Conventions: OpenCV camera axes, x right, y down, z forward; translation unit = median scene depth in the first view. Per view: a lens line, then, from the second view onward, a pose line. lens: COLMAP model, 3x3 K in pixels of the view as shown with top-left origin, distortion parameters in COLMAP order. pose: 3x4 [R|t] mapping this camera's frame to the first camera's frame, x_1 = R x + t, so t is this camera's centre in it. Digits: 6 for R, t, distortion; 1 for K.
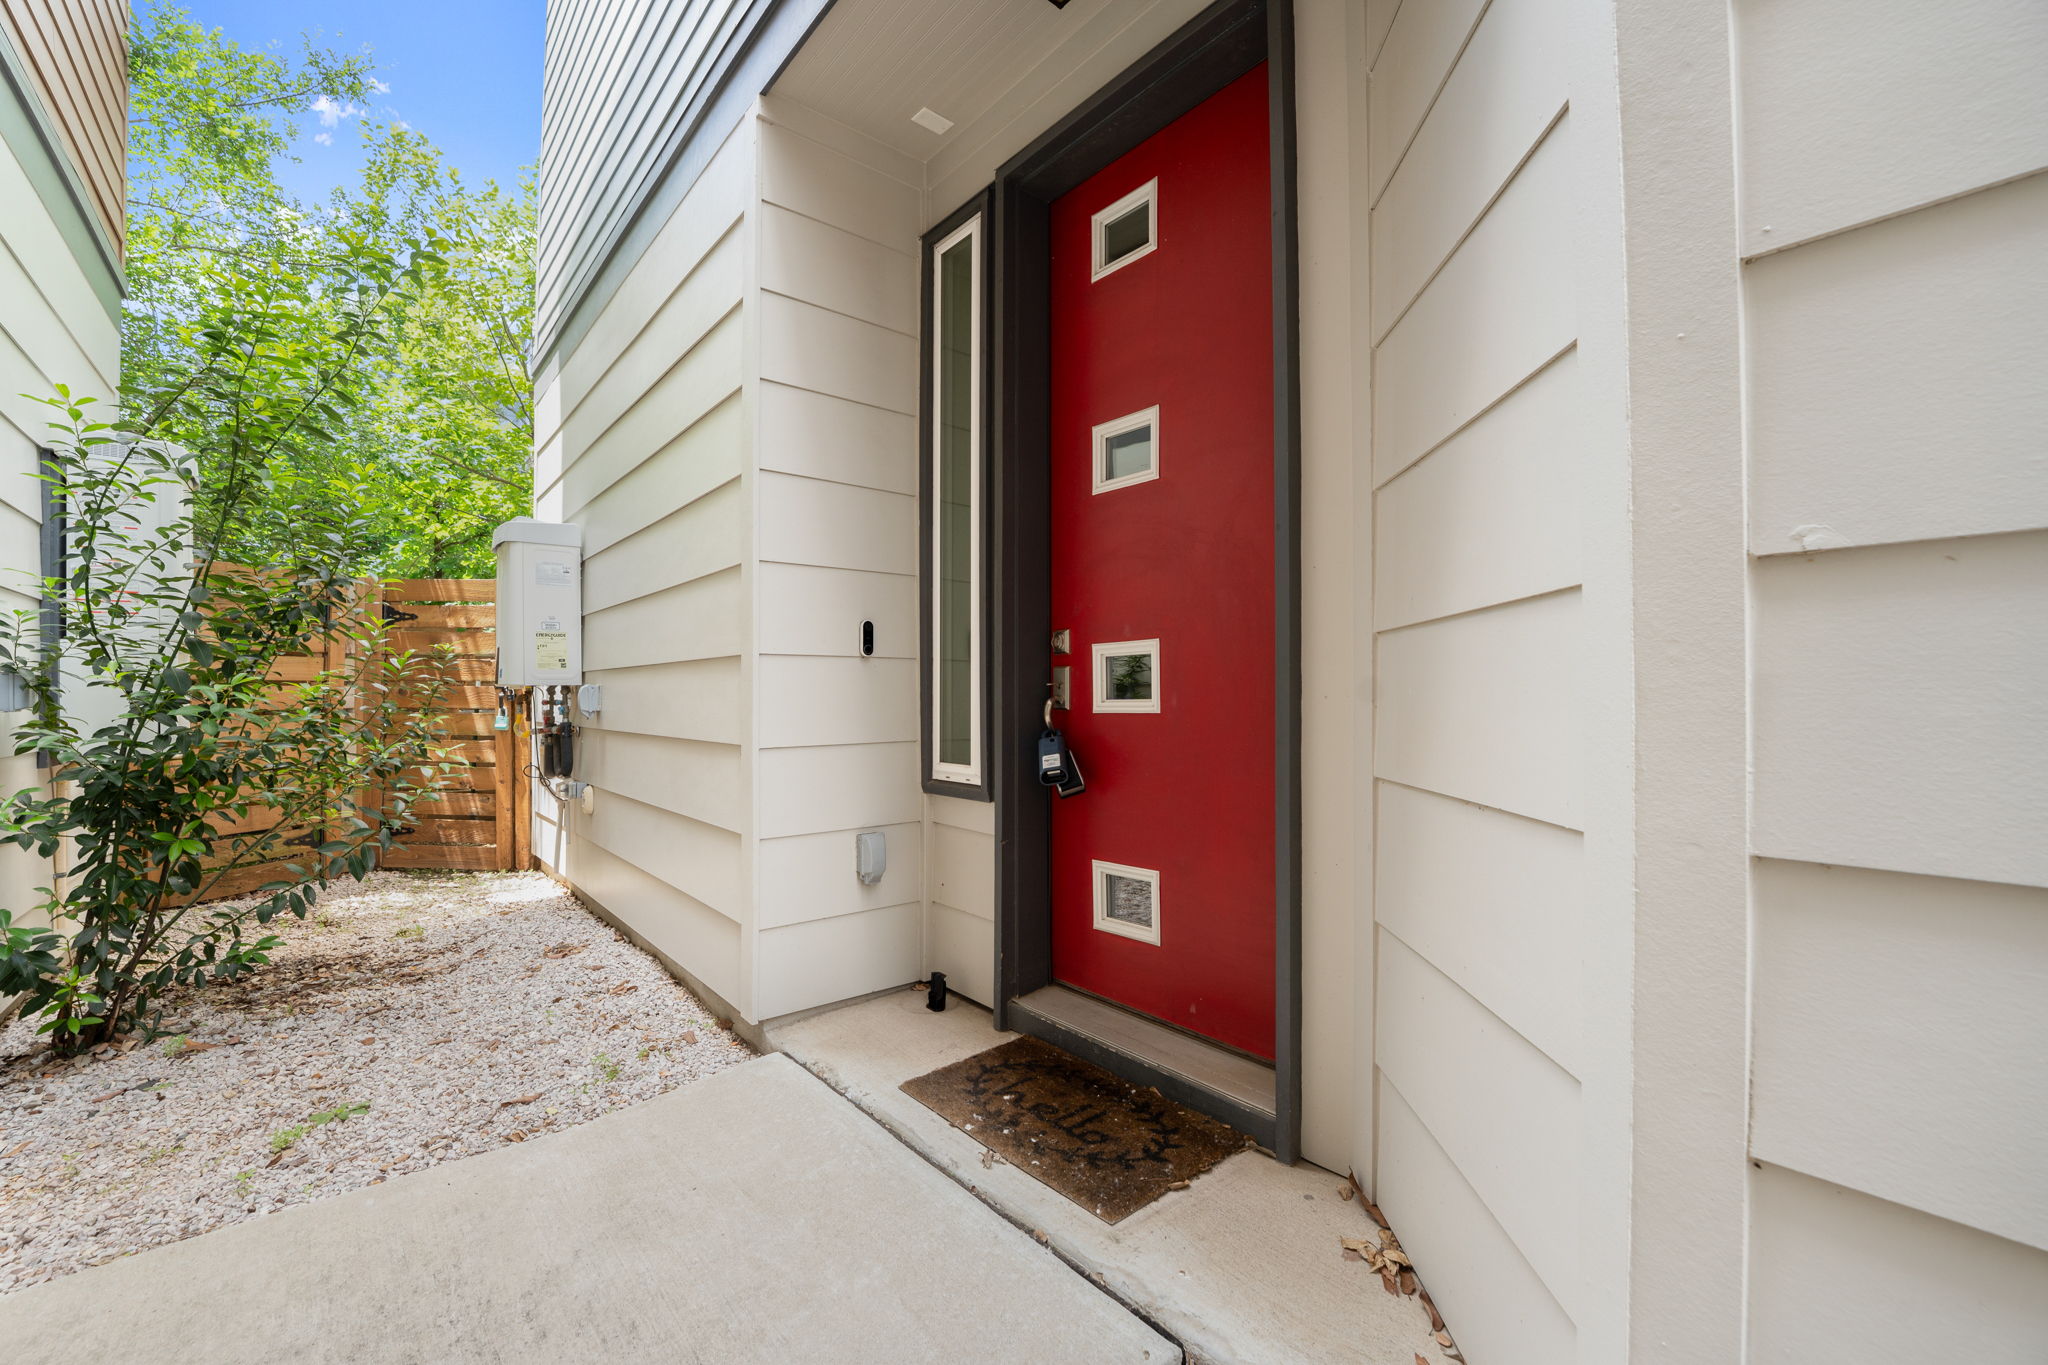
lens RADIAL K [[910.0, 0, 1012.6], [0, 910.0, 687.5], [0, 0, 1]] dist [-0.000195, -0.000074]
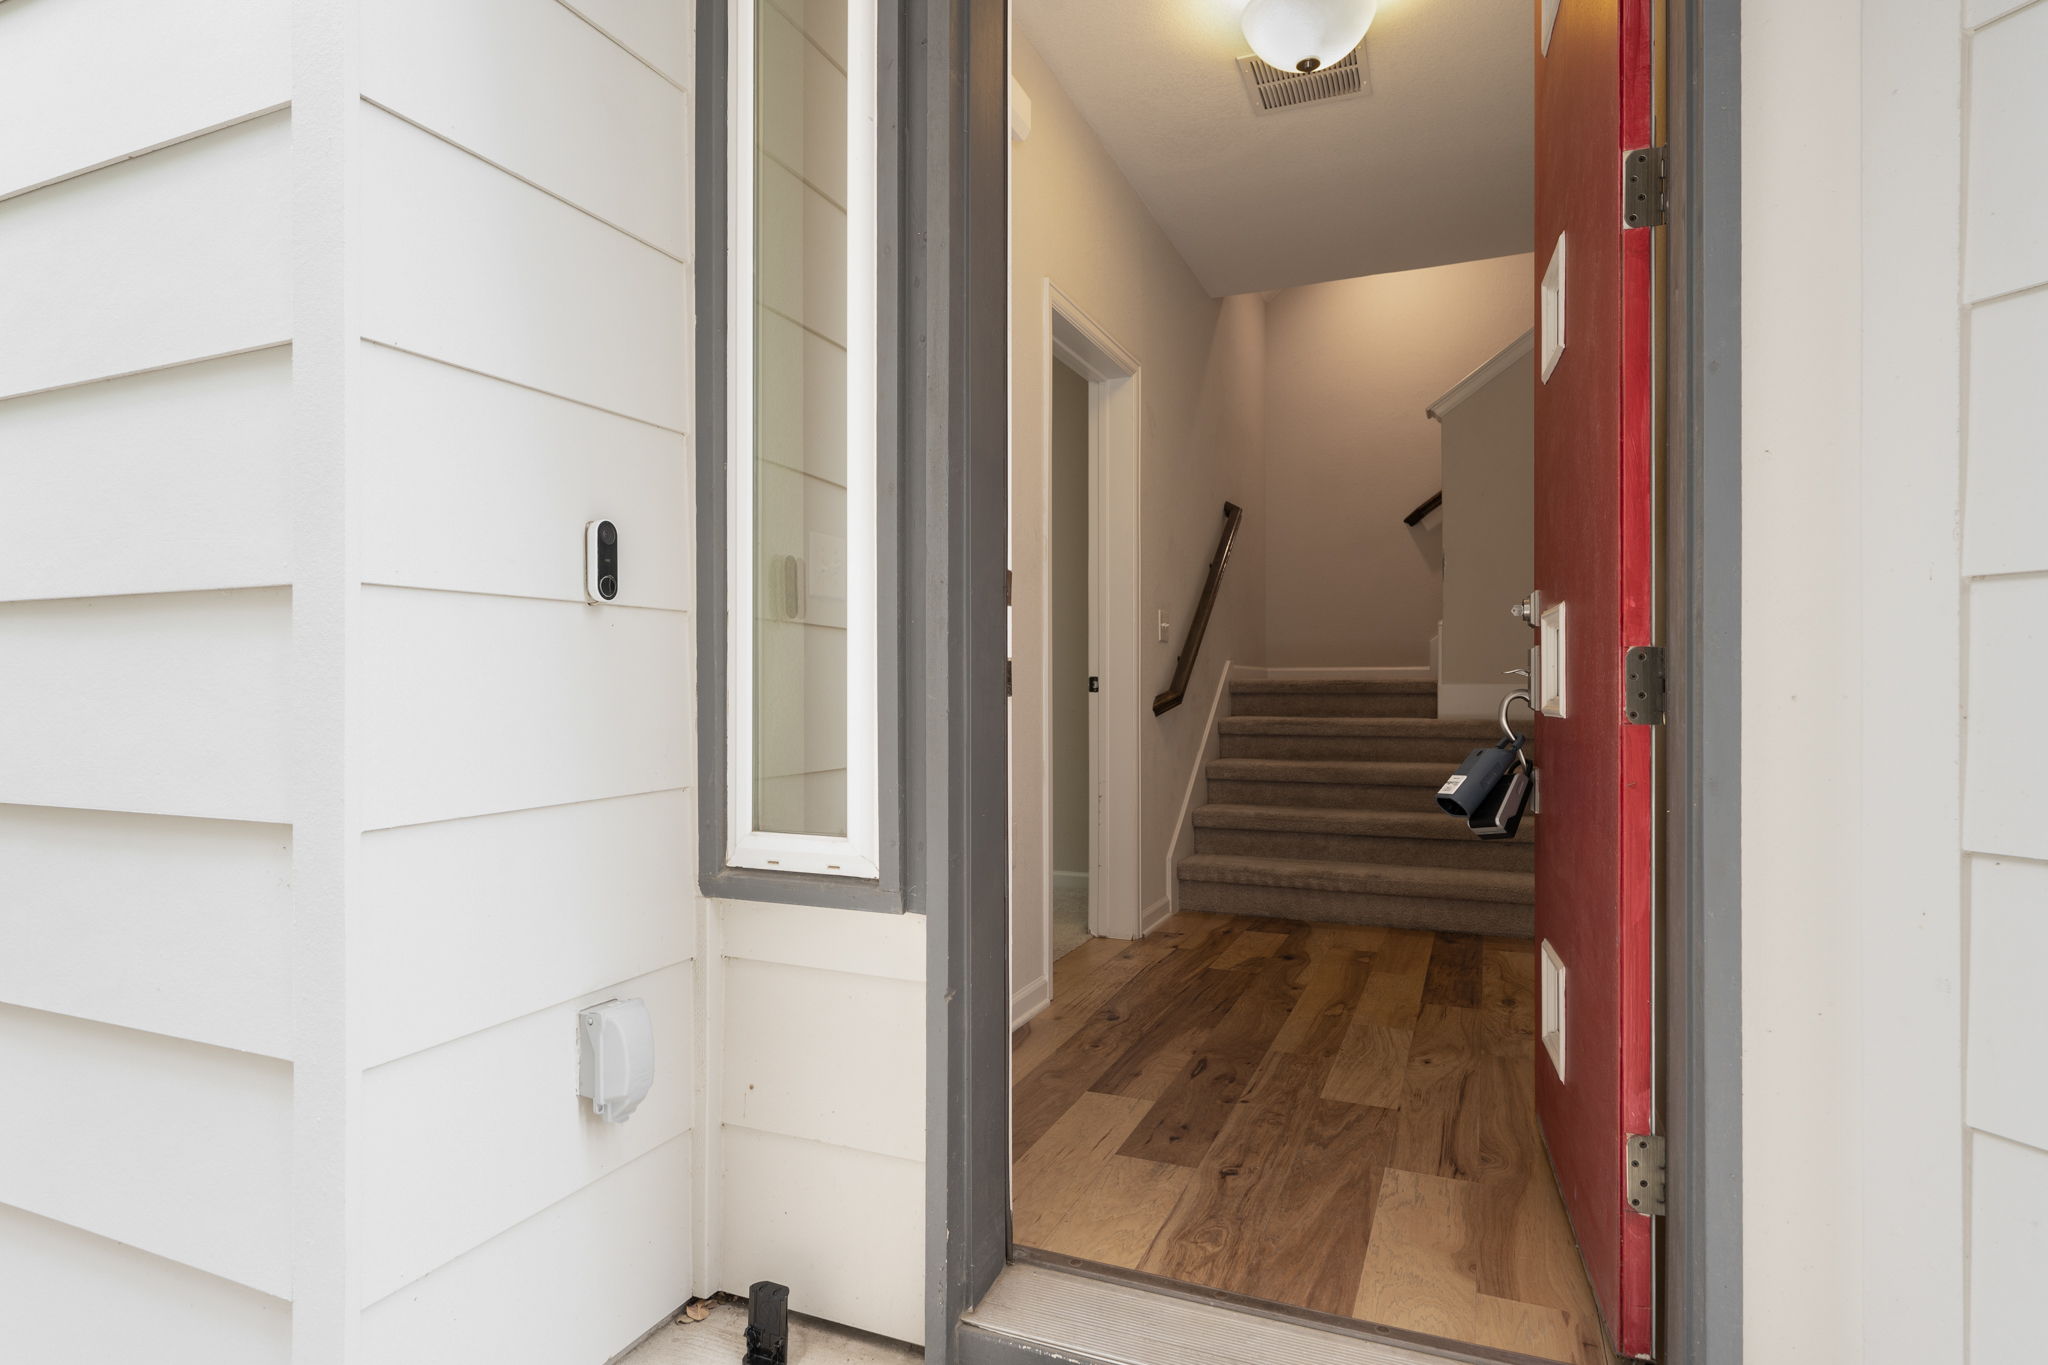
lens RADIAL K [[1154.2, 0, 1024.0], [0, 1154.2, 682.5], [0, 0, 1]] dist [0.005305, 0.000666]
pose [[0.880236, 0.002395, 0.474529, -0.248638], [-0.006088, 0.999962, 0.006245, 0.000014], [-0.474496, -0.008386, 0.880218, 0.416197]]
